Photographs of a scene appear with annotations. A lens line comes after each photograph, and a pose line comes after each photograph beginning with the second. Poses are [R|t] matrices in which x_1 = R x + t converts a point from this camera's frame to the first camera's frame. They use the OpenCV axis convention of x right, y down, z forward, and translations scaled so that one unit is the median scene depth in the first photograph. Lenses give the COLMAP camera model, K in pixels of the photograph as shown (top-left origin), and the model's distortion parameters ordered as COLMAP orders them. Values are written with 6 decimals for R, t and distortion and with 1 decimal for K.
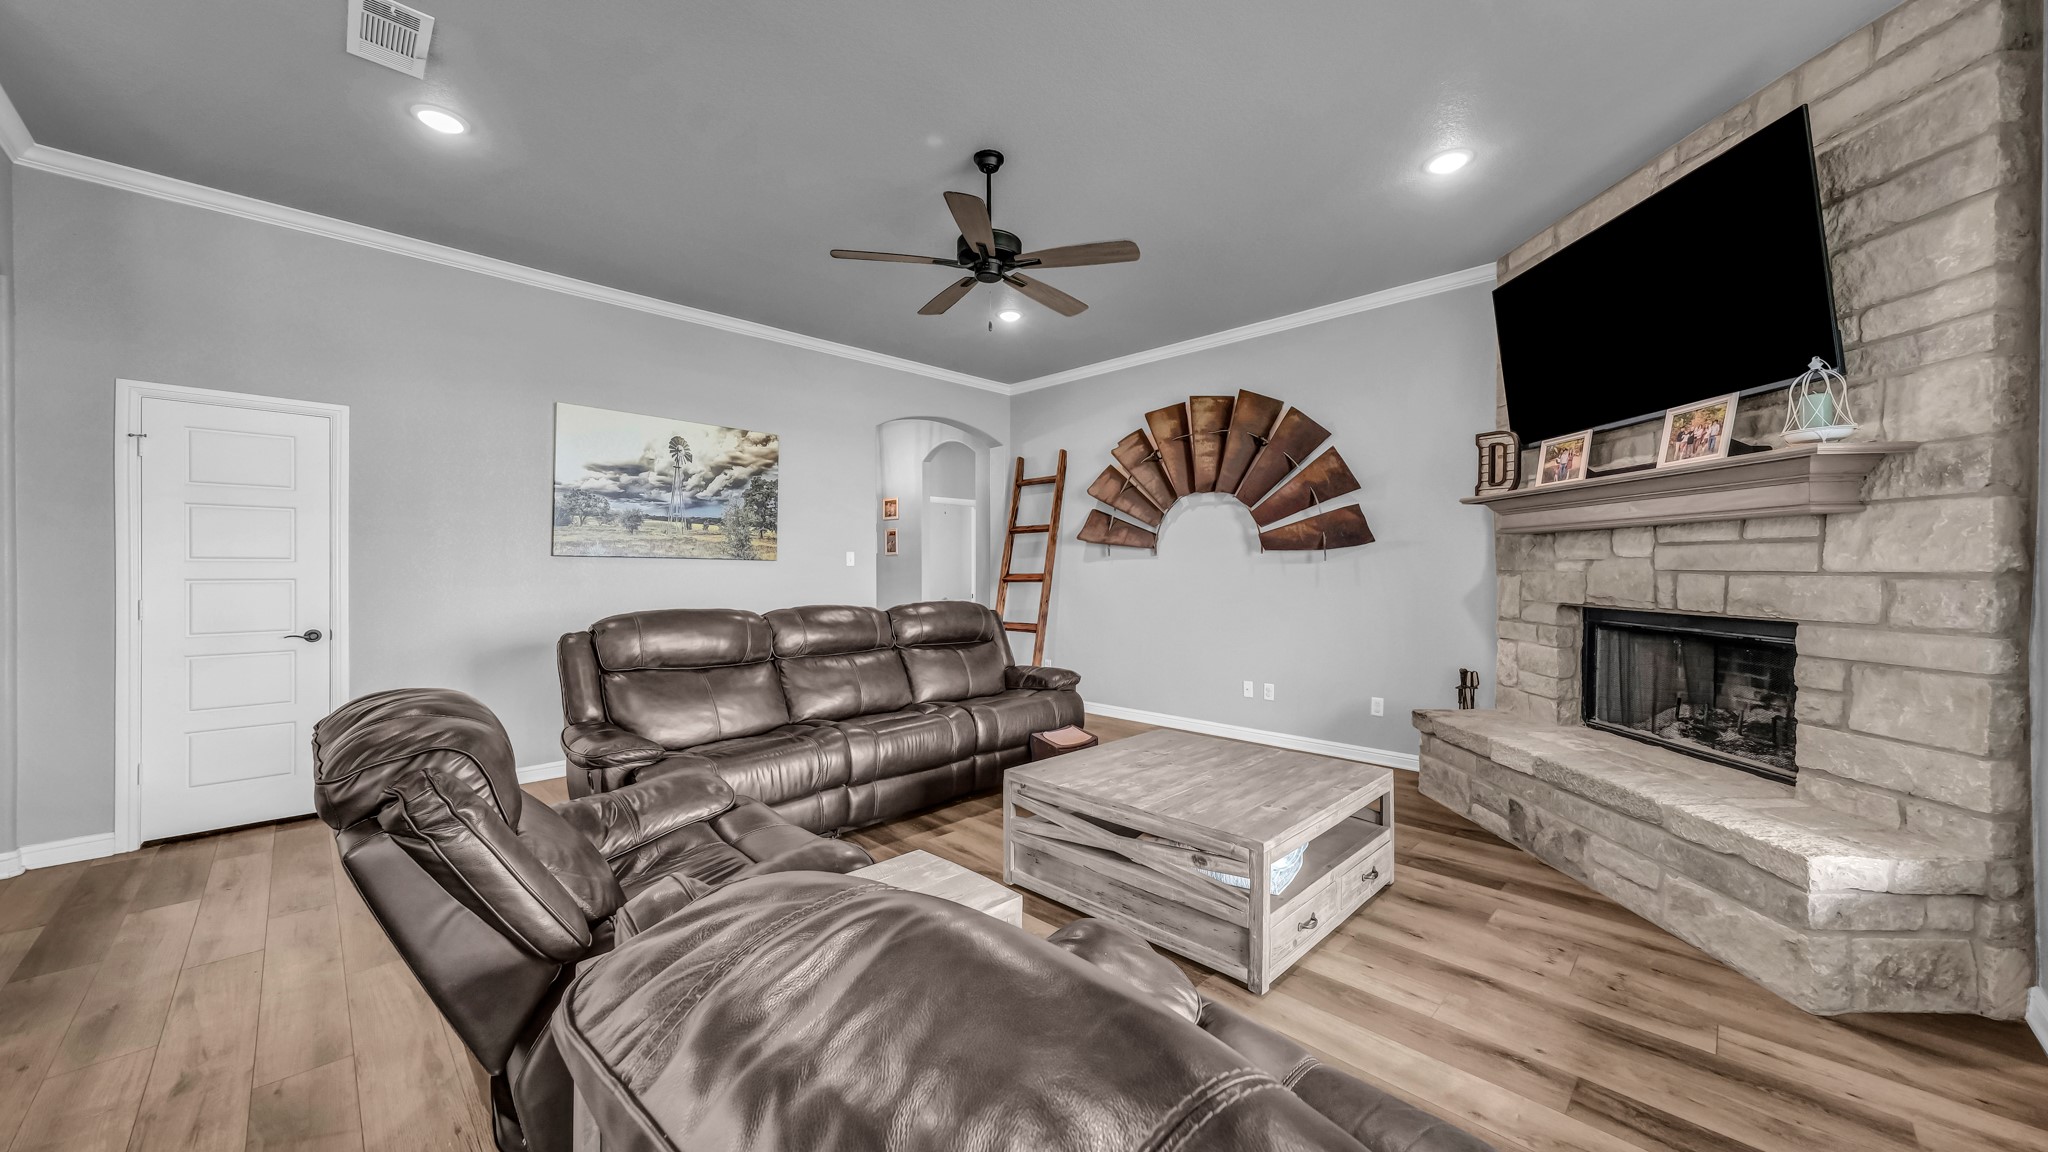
lens RADIAL K [[727.5, 0, 1031.6], [0, 727.5, 570.8], [0, 0, 1]] dist [0.000429, 0.000344]
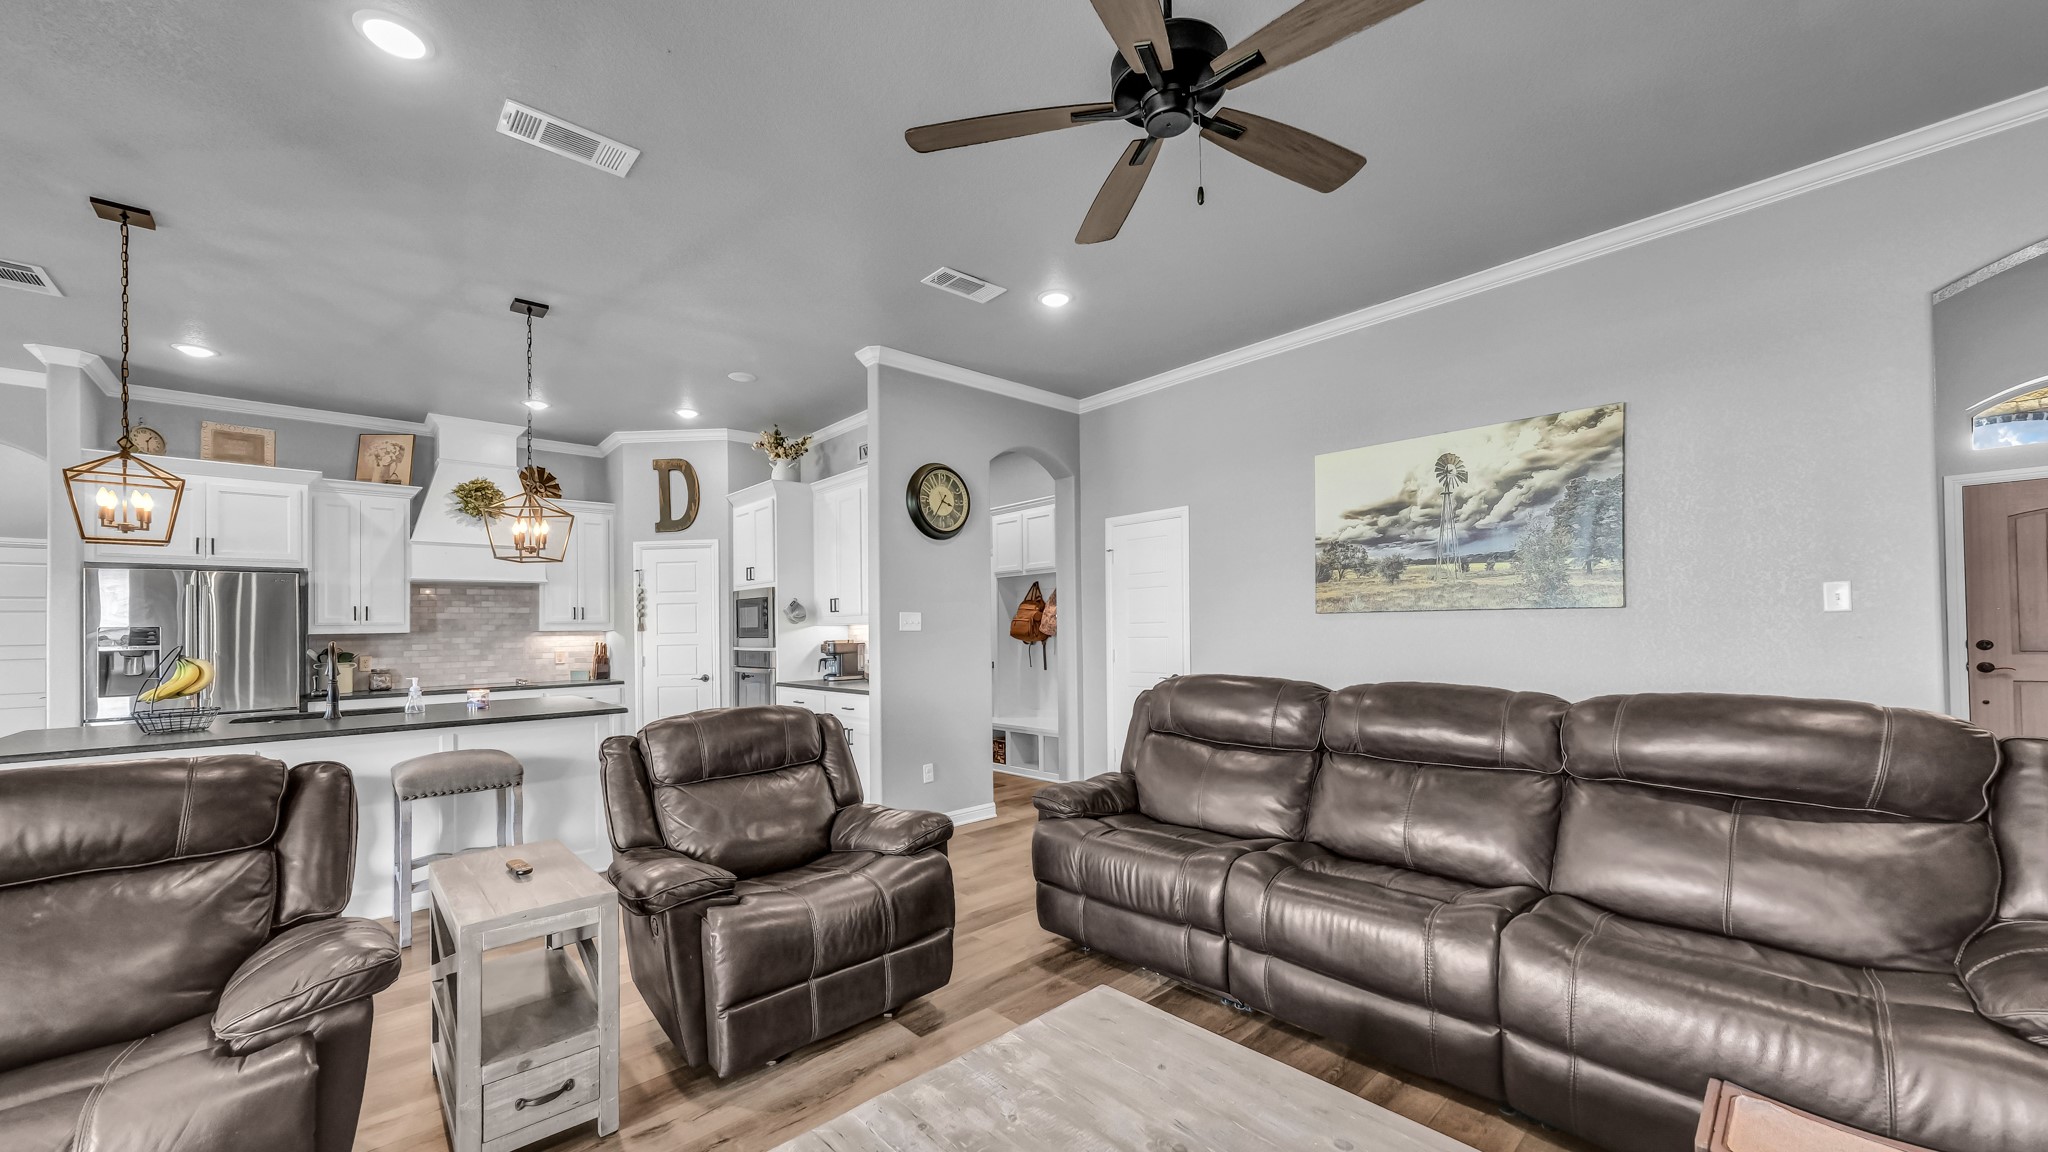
lens RADIAL K [[746.2, 0, 998.8], [0, 746.2, 626.0], [0, 0, 1]] dist [-0.007864, 0.000074]
pose [[-0.067645, -0.002563, -0.997706, 0.374828], [0.017698, 0.999836, -0.003769, -0.007196], [0.997552, -0.017913, -0.067588, 0.641308]]
